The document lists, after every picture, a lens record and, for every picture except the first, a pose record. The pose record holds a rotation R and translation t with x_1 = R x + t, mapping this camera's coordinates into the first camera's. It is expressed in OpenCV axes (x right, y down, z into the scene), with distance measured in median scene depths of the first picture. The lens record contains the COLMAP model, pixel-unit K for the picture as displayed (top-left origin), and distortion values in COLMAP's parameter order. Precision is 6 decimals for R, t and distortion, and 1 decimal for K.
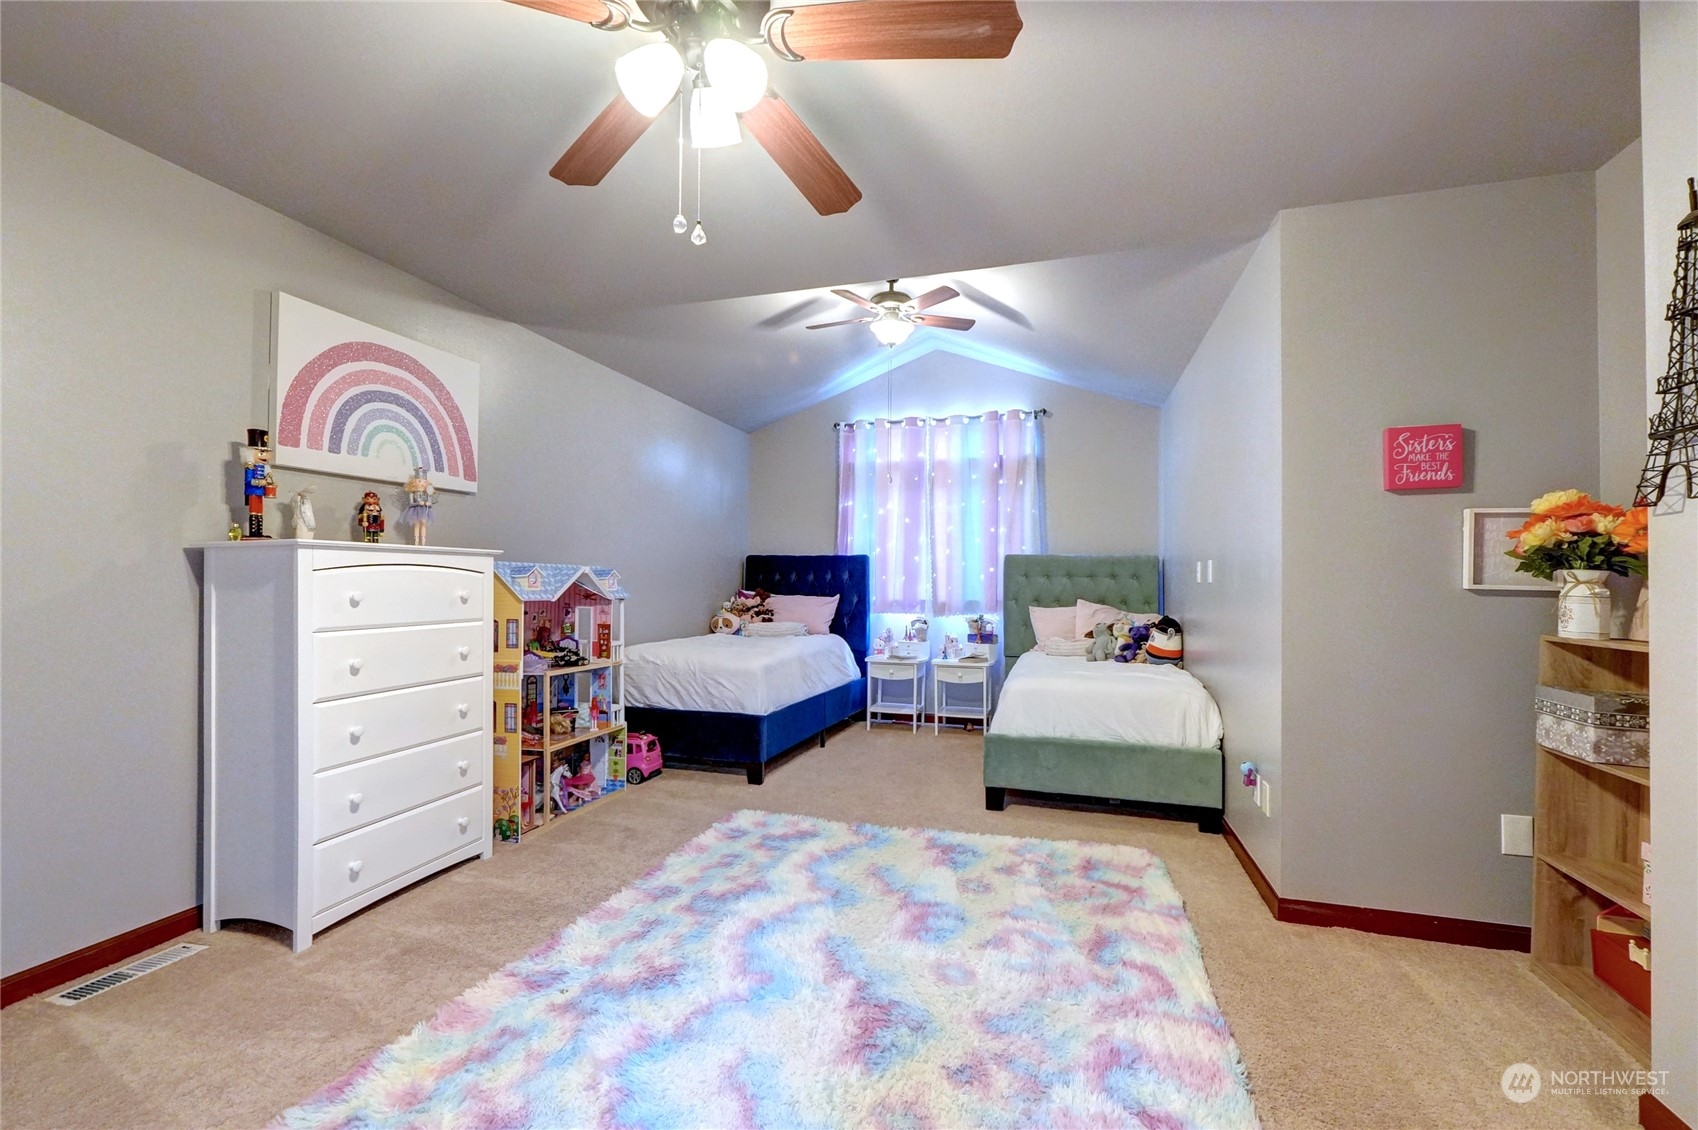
lens RADIAL K [[742.4, 0, 845.2], [0, 742.4, 579.0], [0, 0, 1]] dist [-0.000231, 0.000099]
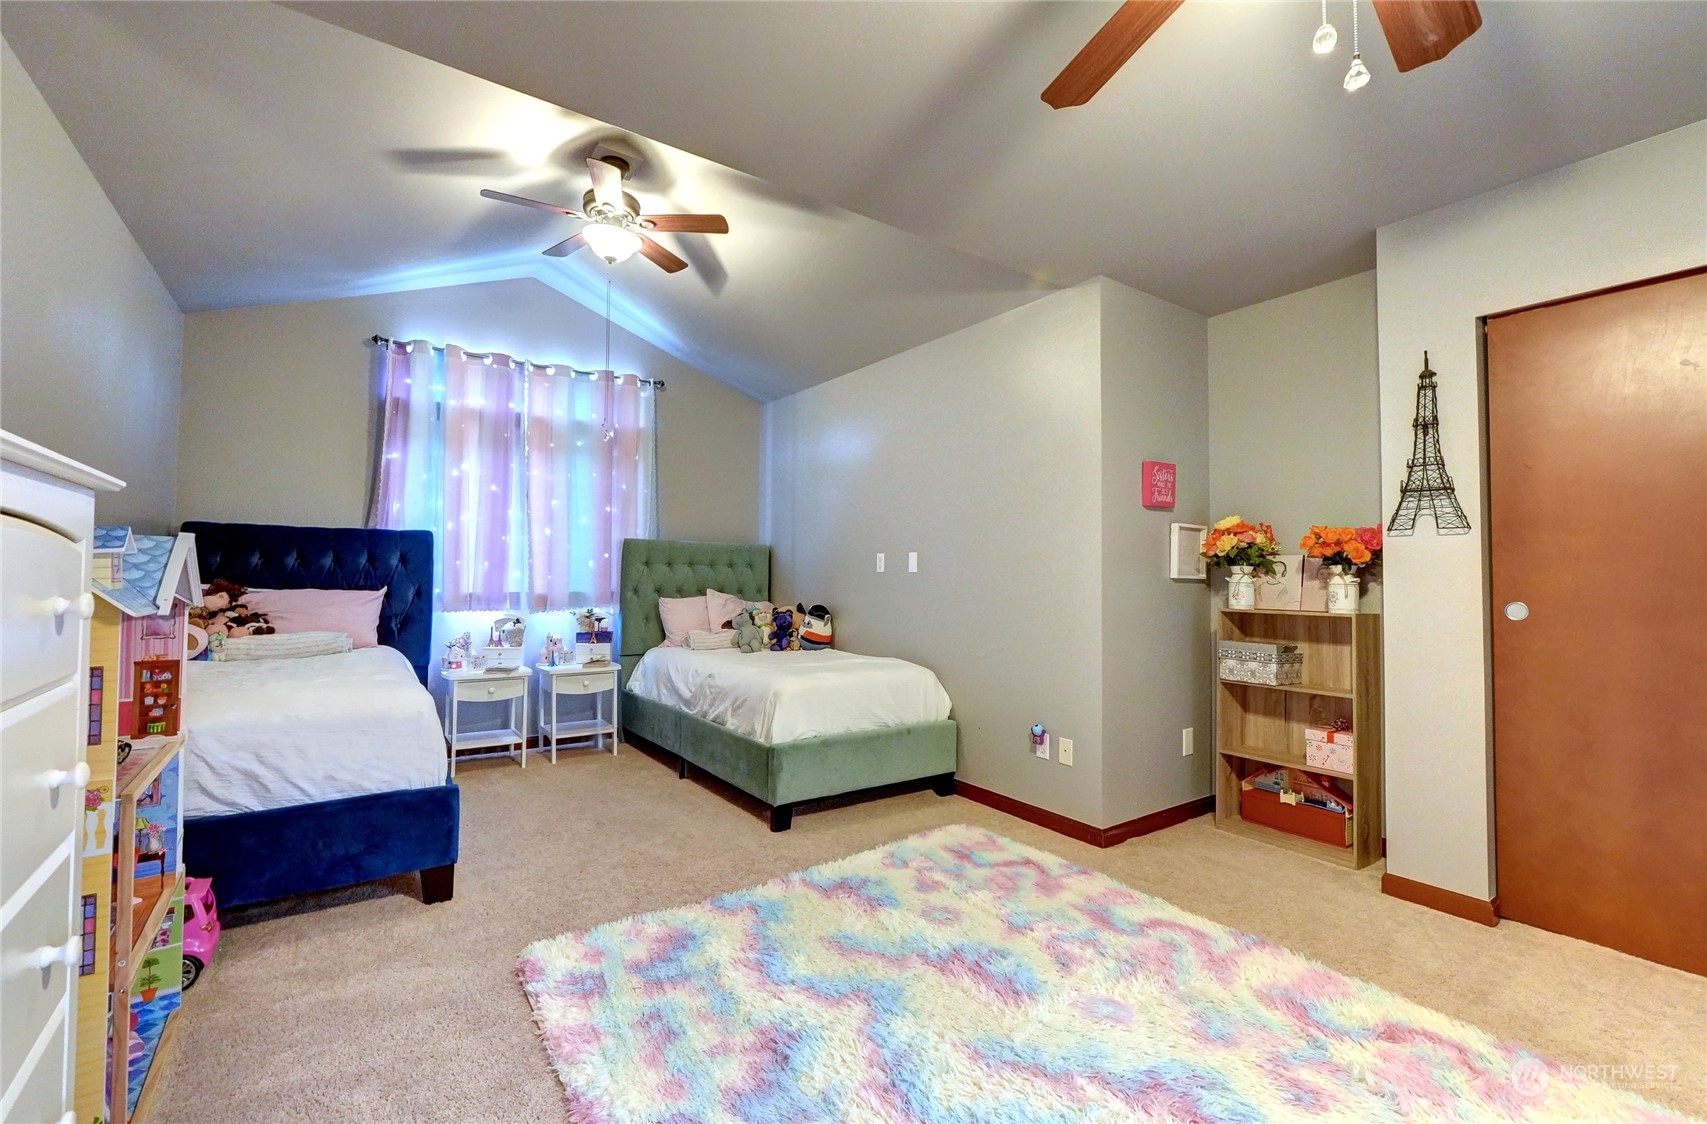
lens RADIAL K [[719.6, 0, 851.1], [0, 719.6, 552.7], [0, 0, 1]] dist [-0.001000, 0.000007]
pose [[0.611667, 0.023769, 0.790758, -0.344871], [-0.009075, 0.999694, -0.023029, 0.000930], [-0.791063, 0.006910, 0.611696, 0.329395]]
